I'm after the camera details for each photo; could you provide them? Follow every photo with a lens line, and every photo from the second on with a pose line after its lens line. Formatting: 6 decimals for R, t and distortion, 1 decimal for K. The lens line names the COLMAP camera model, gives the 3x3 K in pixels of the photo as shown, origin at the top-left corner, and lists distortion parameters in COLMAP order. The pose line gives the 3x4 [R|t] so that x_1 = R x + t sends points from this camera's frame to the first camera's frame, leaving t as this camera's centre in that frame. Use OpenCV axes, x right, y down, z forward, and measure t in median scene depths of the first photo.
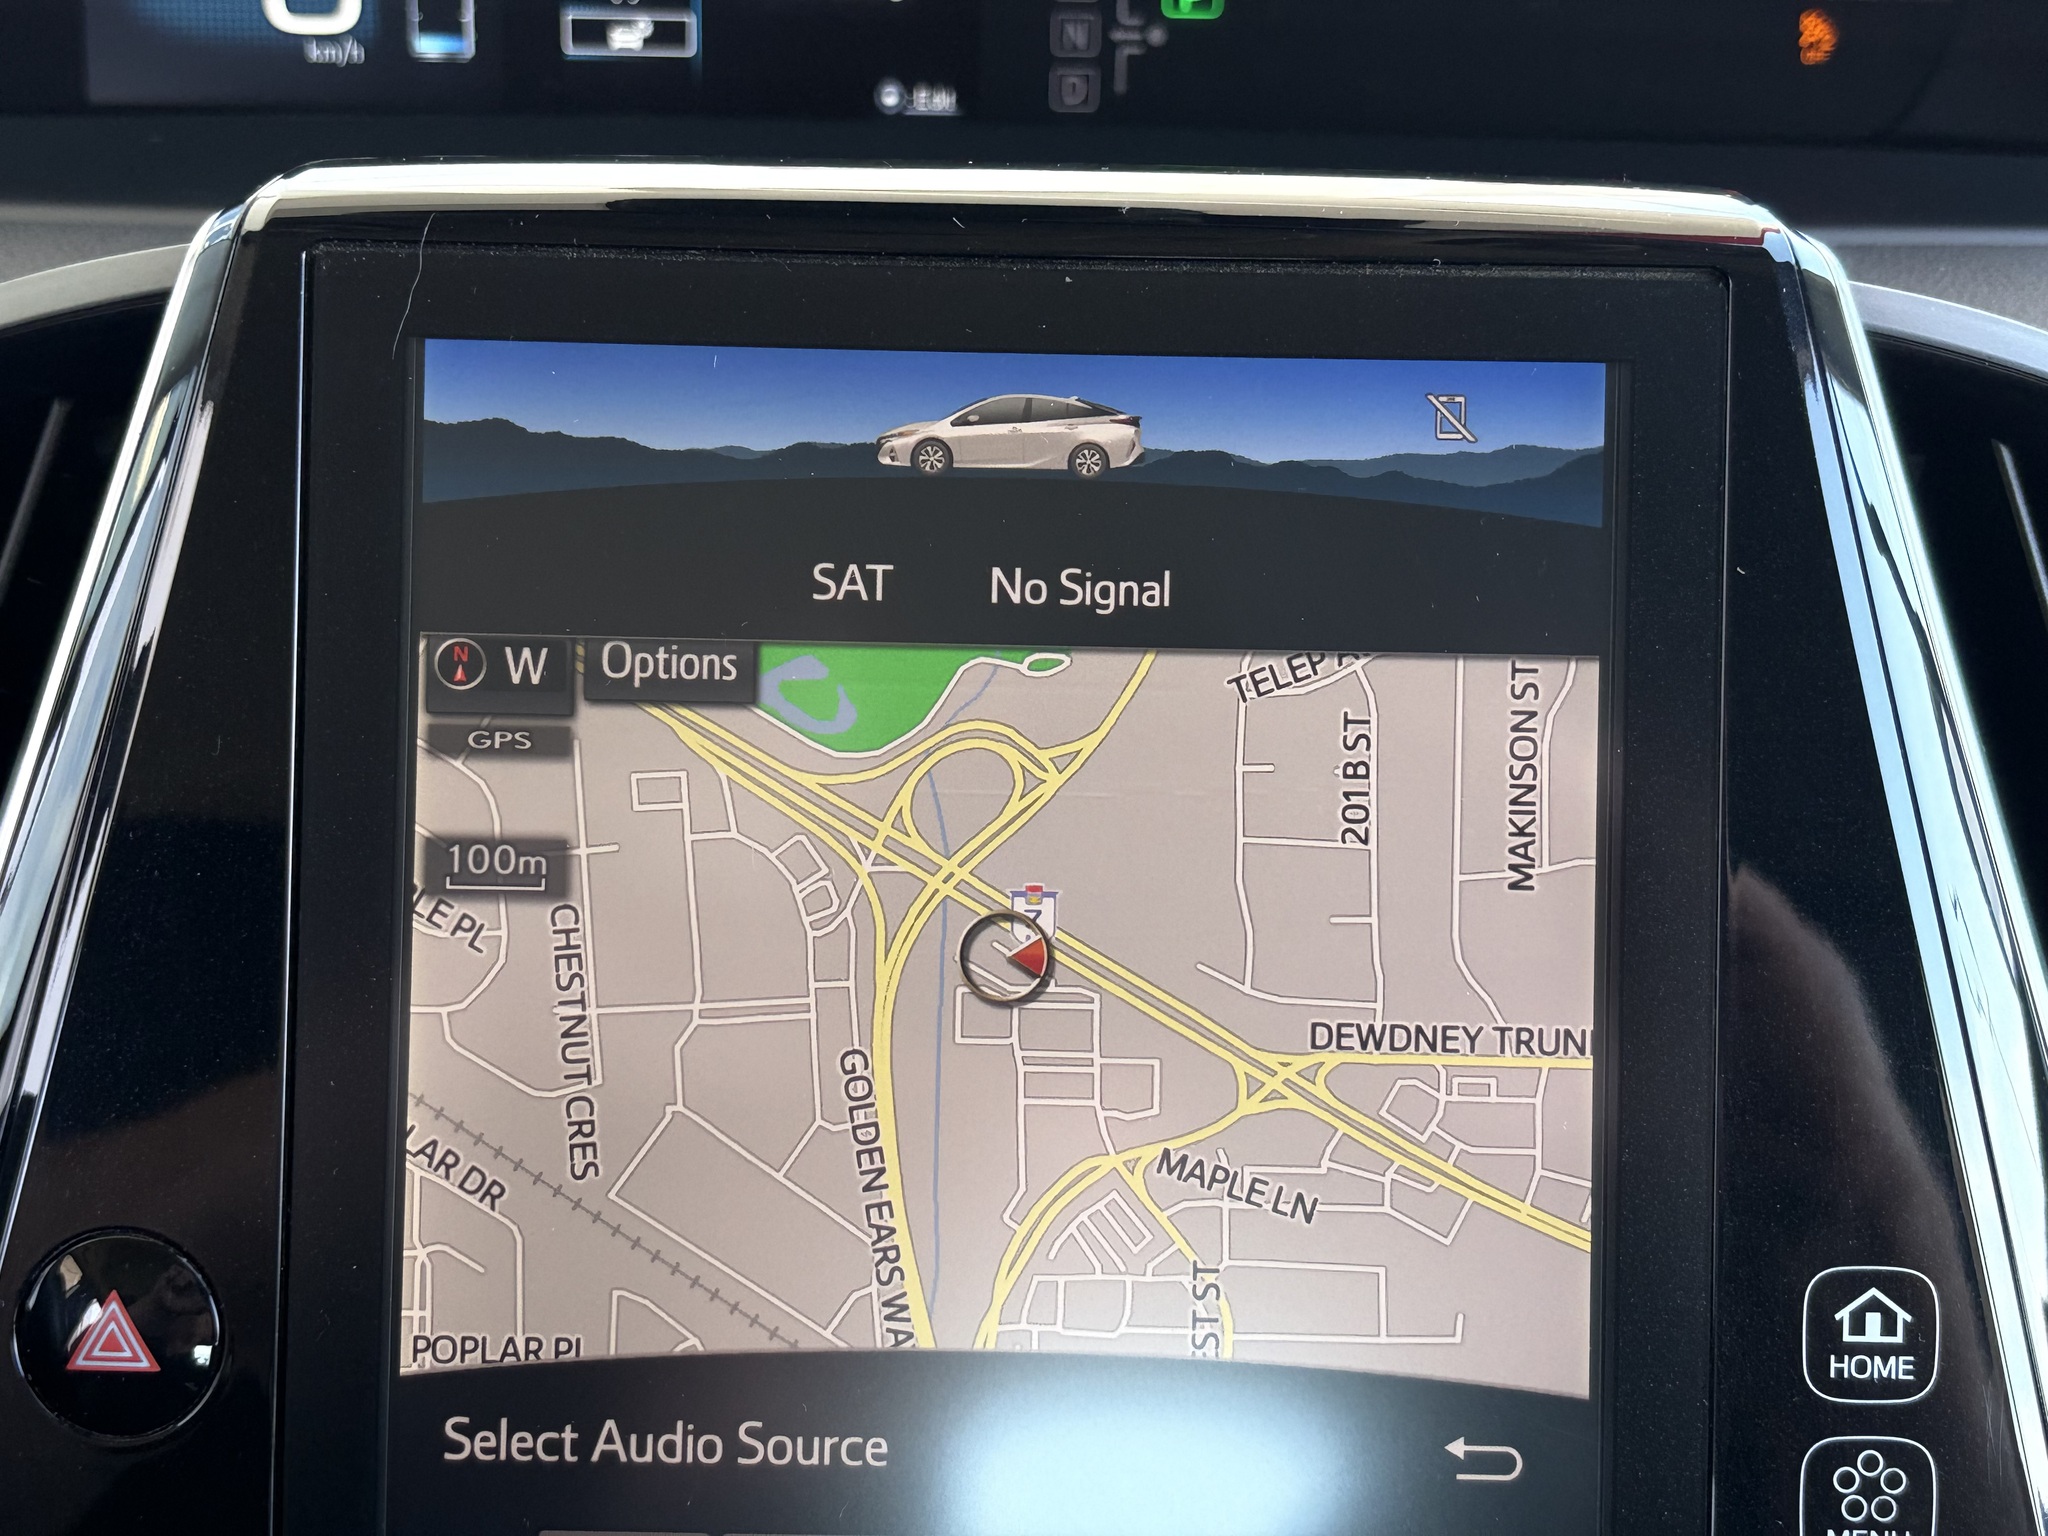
lens RADIAL K [[2859.9, 0, 985.8], [0, 2859.9, 750.5], [0, 0, 1]] dist [0.053845, 0.000000]
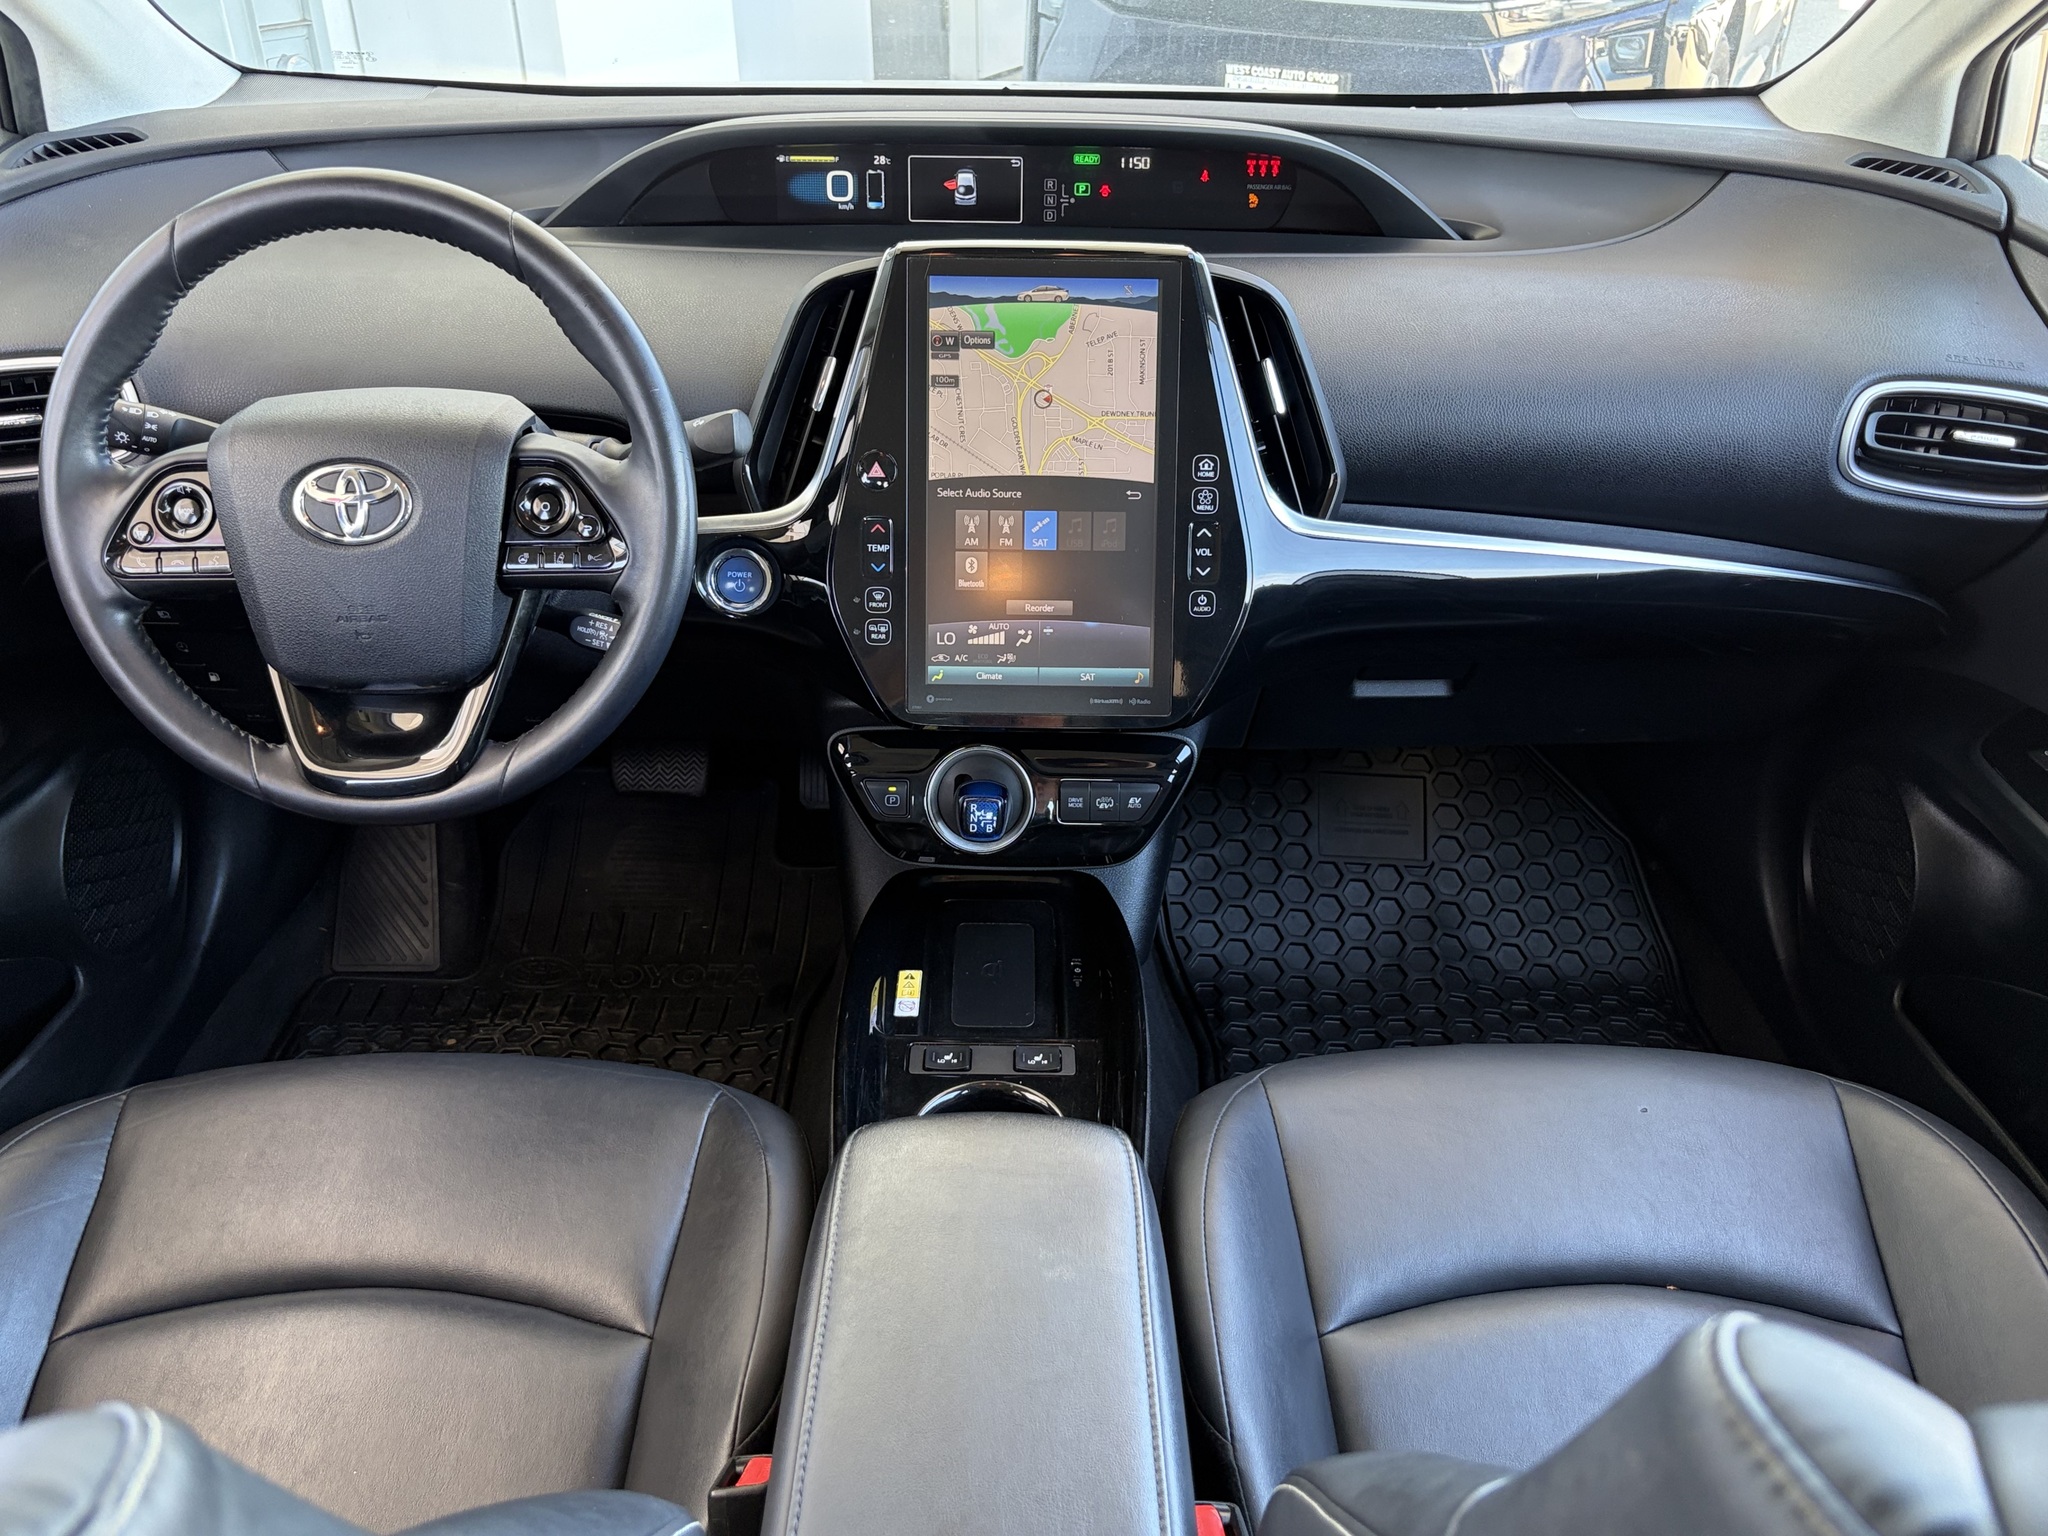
lens RADIAL K [[1638.3, 0, 1018.0], [0, 1638.3, 783.9], [0, 0, 1]] dist [0.048587, -0.052457]
pose [[0.999732, -0.011184, 0.020272, -0.106799], [0.008619, 0.992433, 0.122484, 0.401771], [-0.021488, -0.122277, 0.992263, -2.047993]]
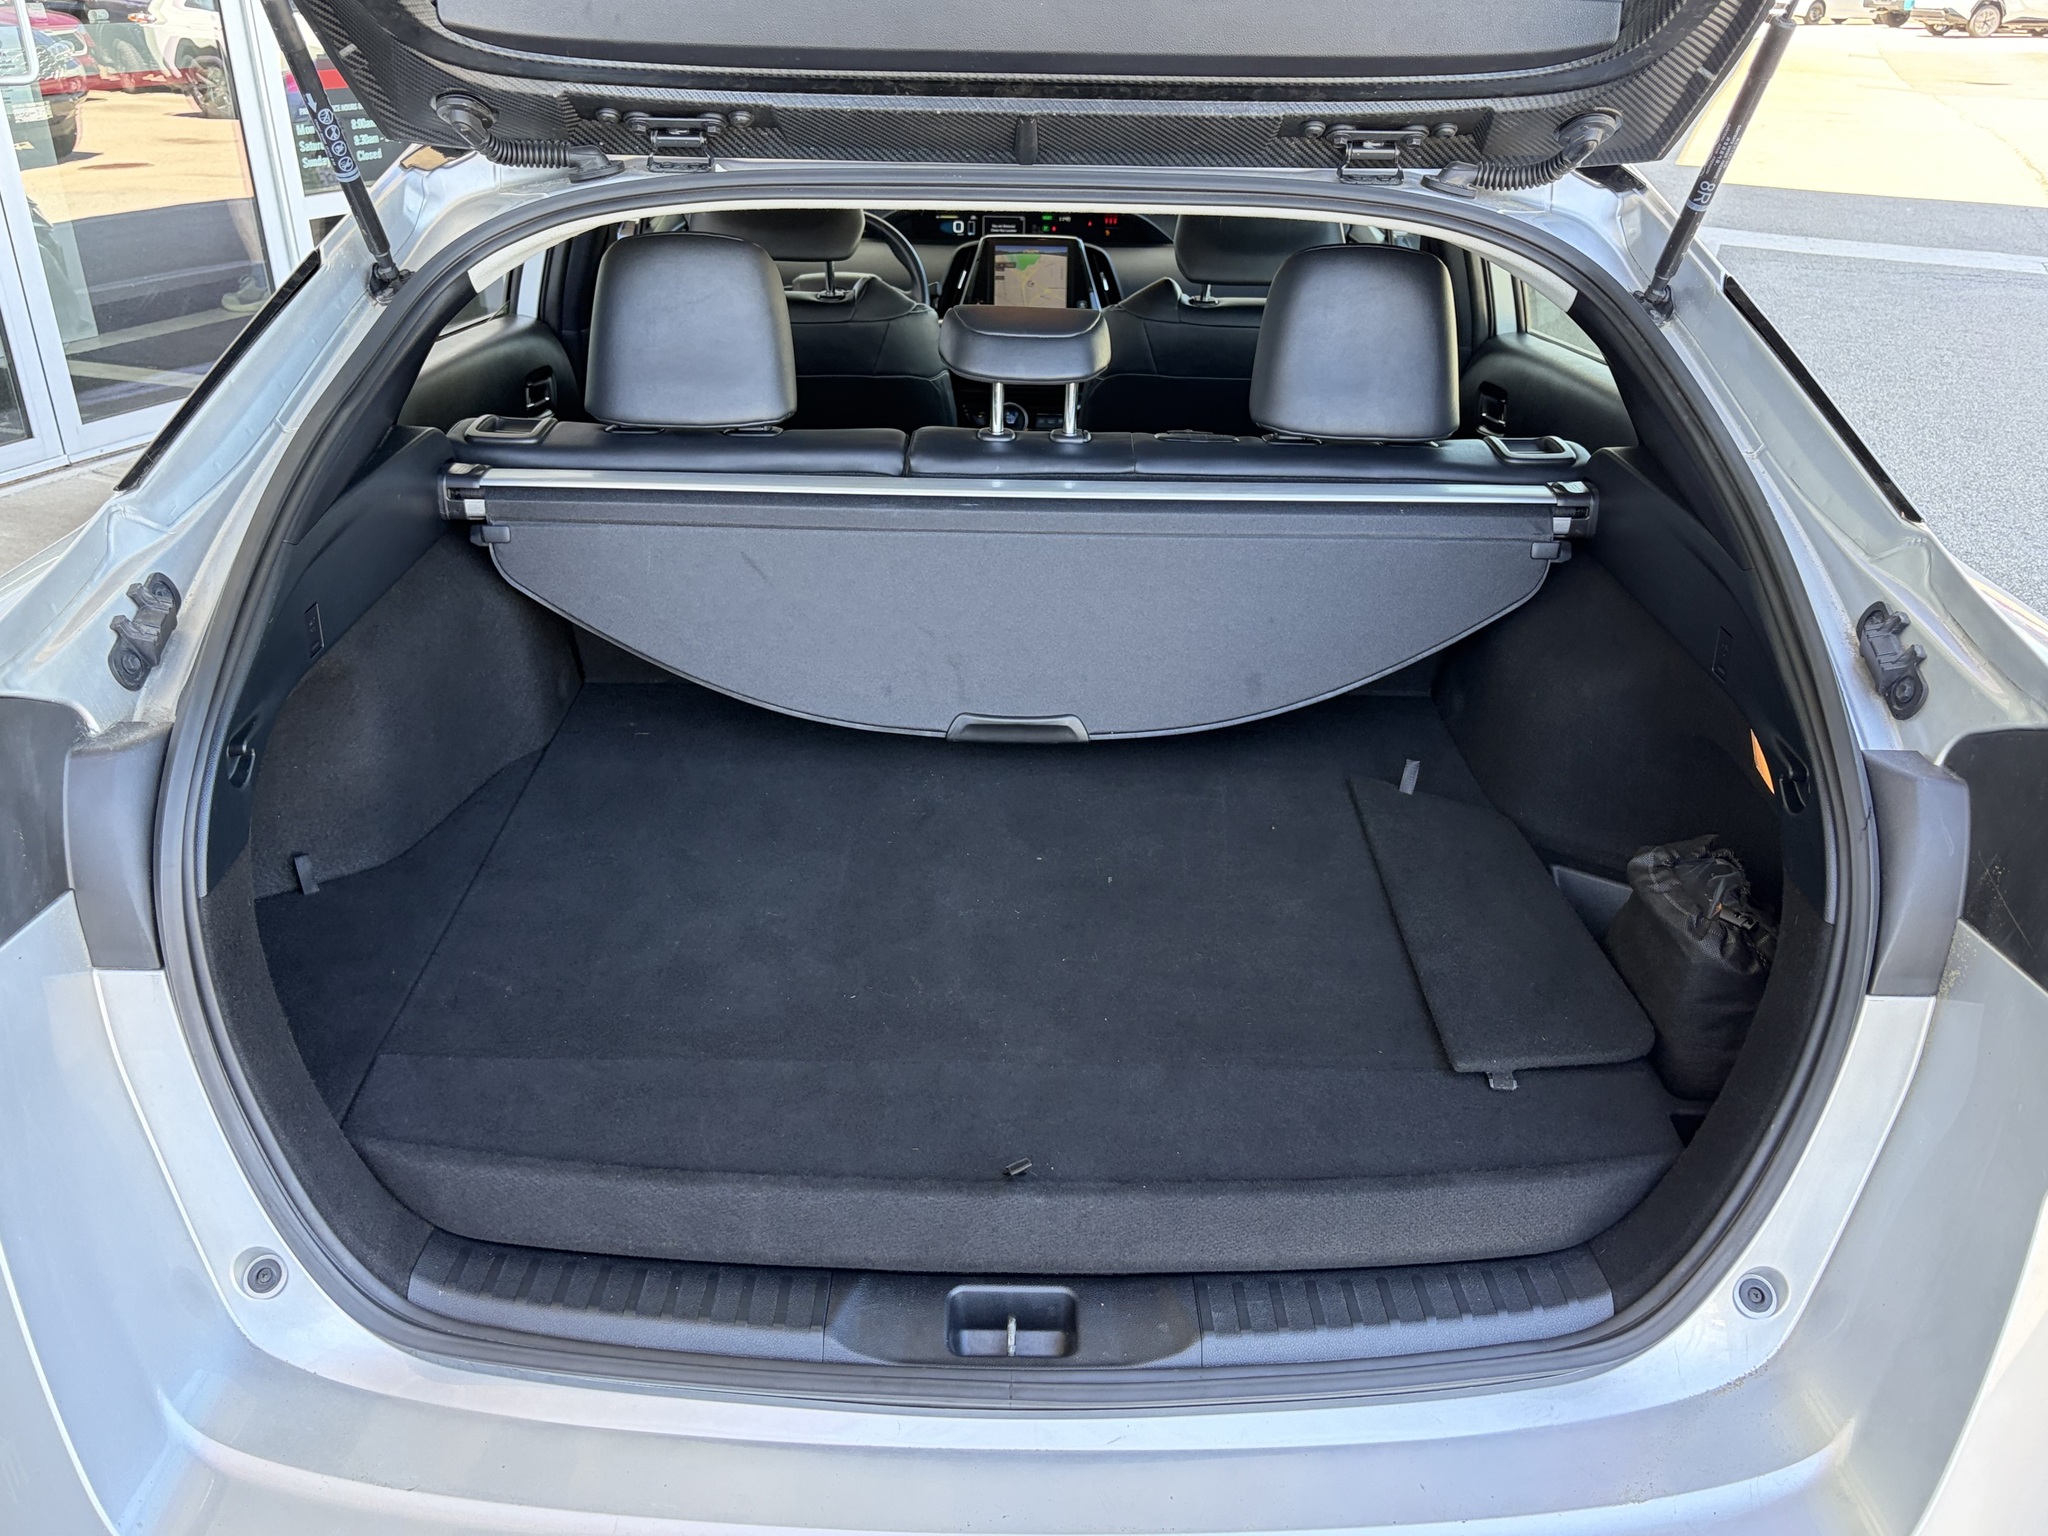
lens RADIAL K [[1638.3, 0, 1020.8], [0, 1638.3, 763.6], [0, 0, 1]] dist [0.048587, -0.052457]
pose [[0.999704, -0.009541, 0.022373, -0.288409], [0.008836, 0.999467, 0.031418, 2.540989], [-0.022661, -0.031211, 0.999256, -8.558234]]
